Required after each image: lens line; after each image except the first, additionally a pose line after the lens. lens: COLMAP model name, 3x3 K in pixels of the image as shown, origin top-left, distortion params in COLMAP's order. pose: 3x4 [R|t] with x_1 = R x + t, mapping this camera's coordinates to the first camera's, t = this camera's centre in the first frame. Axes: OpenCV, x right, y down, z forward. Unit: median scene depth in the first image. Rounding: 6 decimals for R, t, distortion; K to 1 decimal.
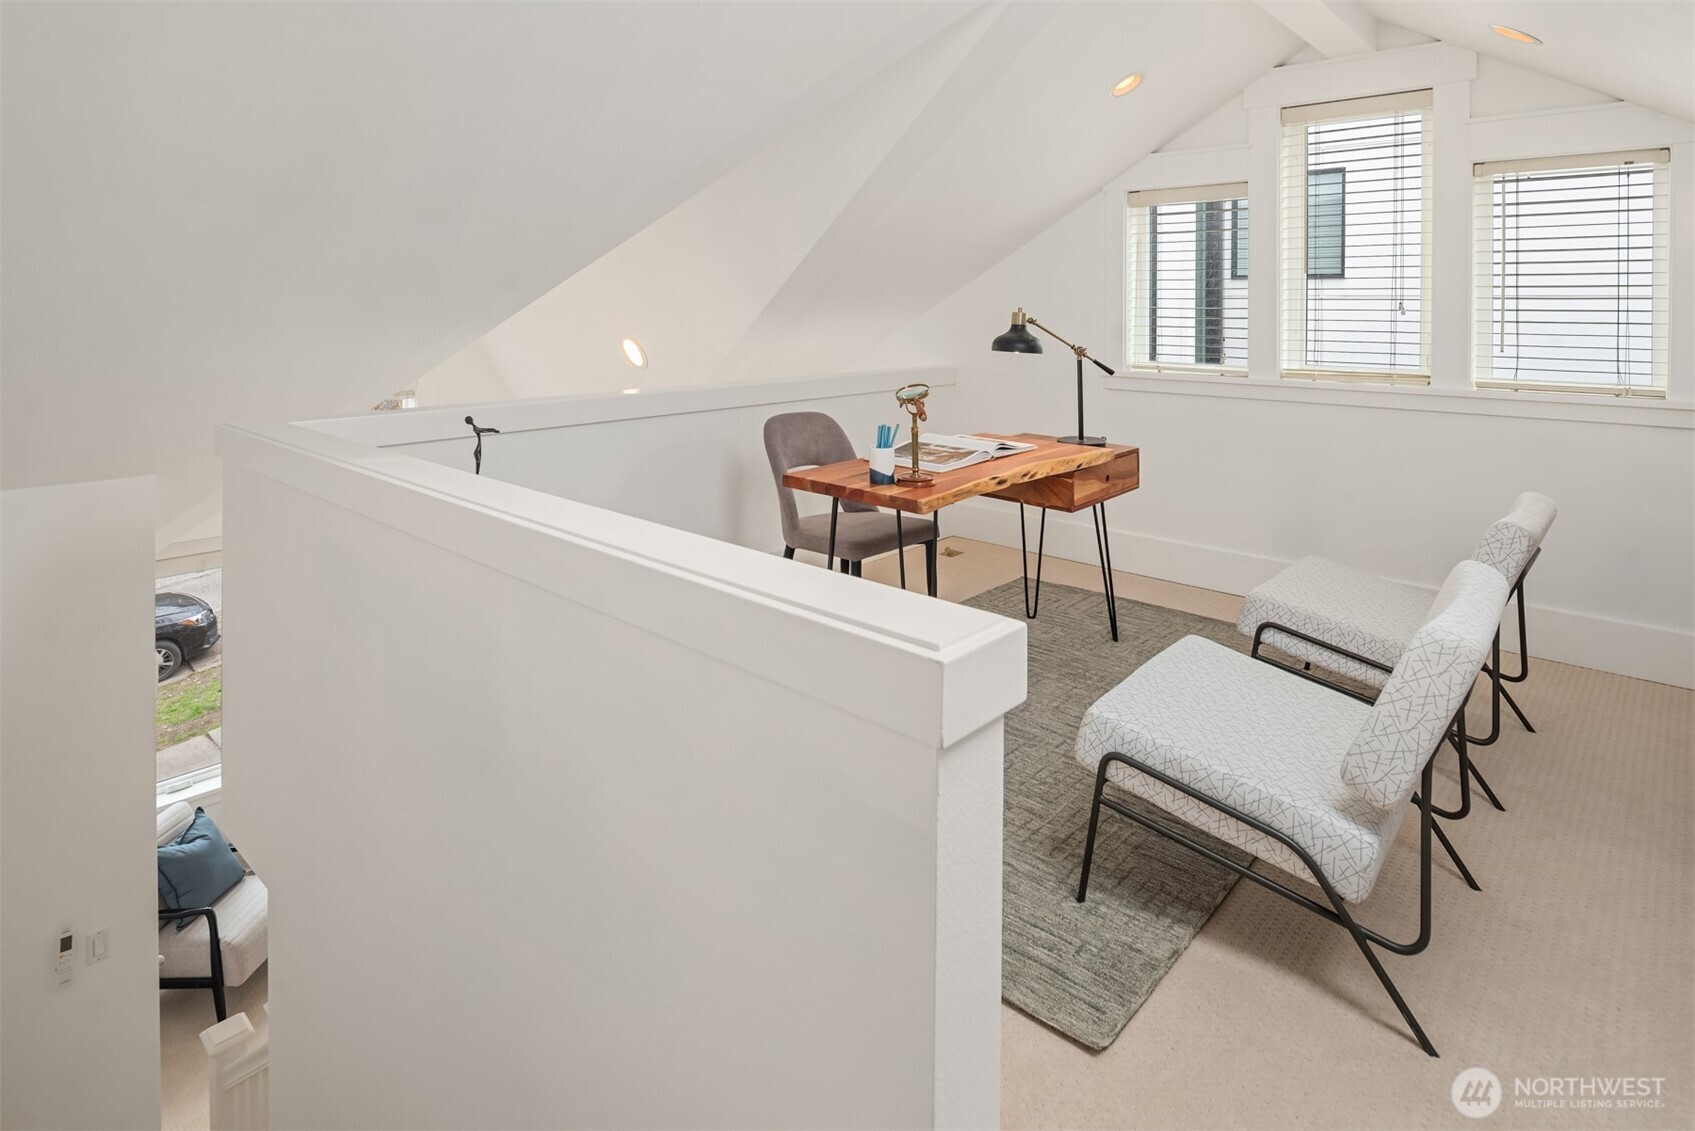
lens RADIAL K [[914.6, 0, 847.6], [0, 914.6, 333.3], [0, 0, 1]] dist [0.000564, 0.000025]
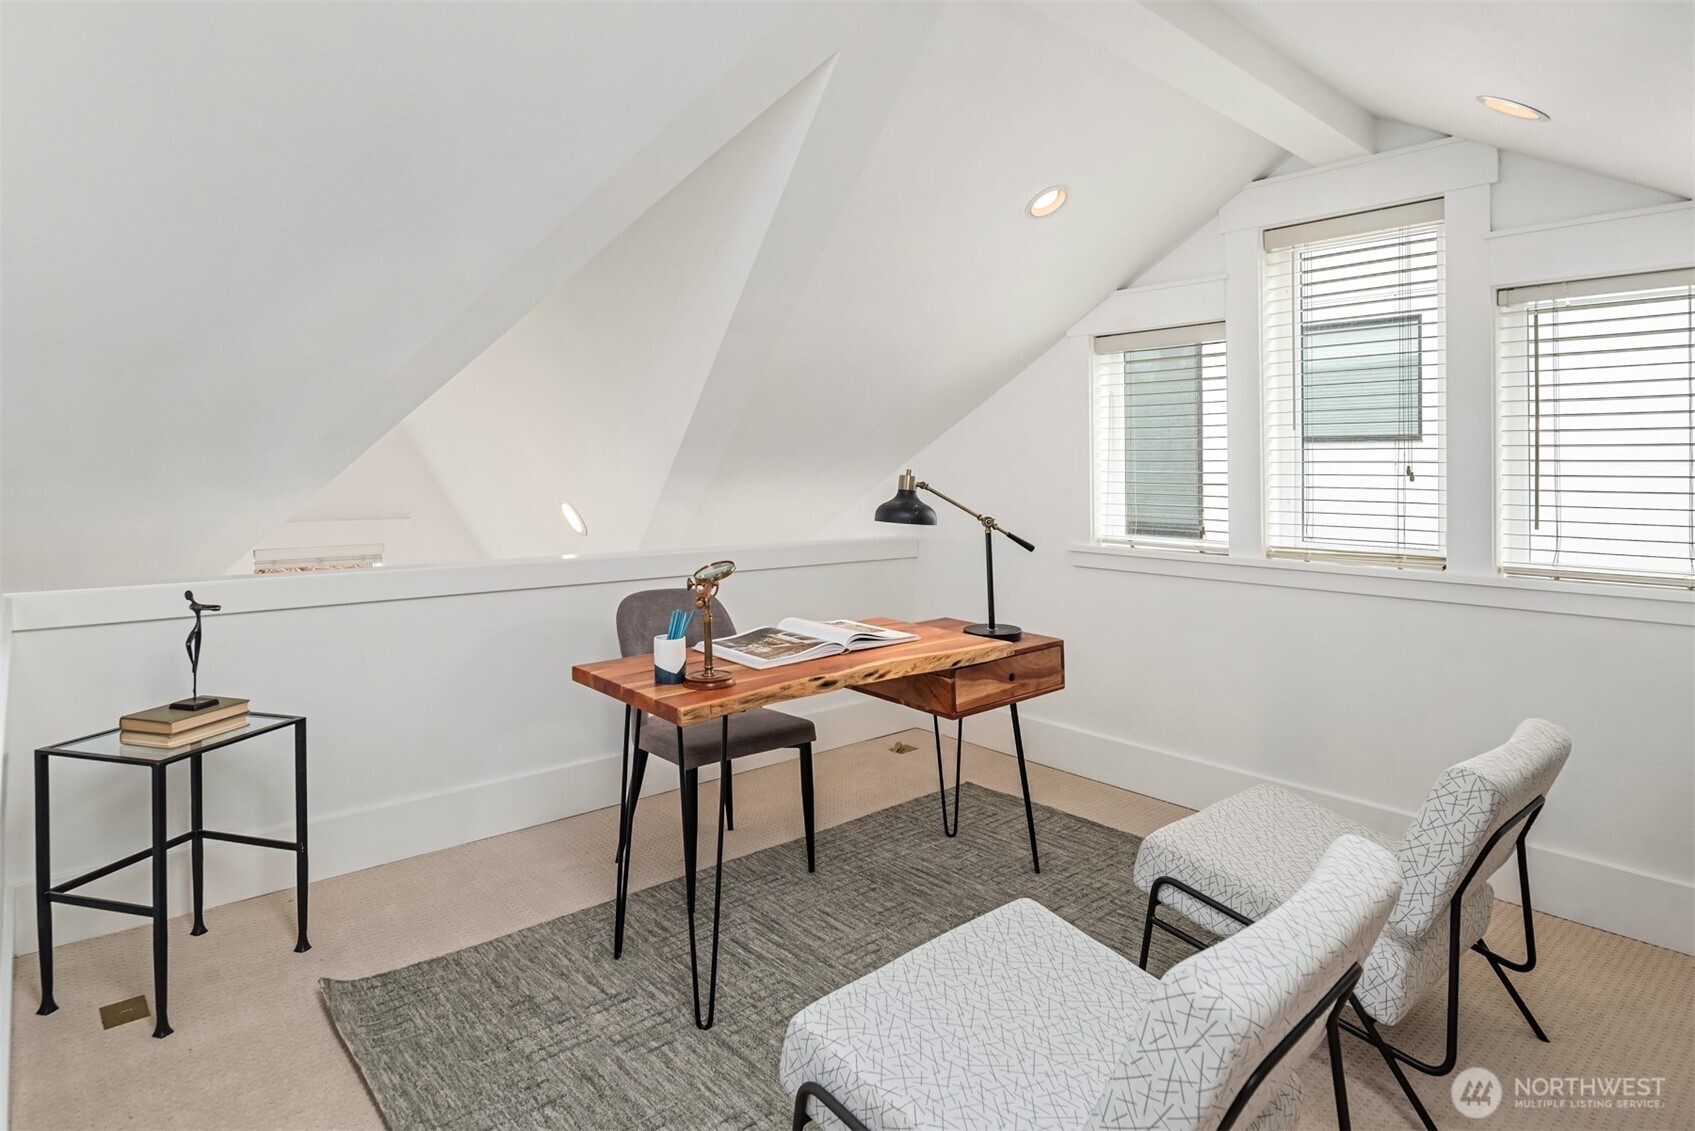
lens RADIAL K [[921.0, 0, 831.8], [0, 921.0, 484.7], [0, 0, 1]] dist [-0.002011, -0.001615]
pose [[0.993122, 0.006522, -0.116906, 0.210598], [-0.008297, 0.999857, -0.014704, -0.001116], [0.116794, 0.015573, 0.993034, 0.149778]]
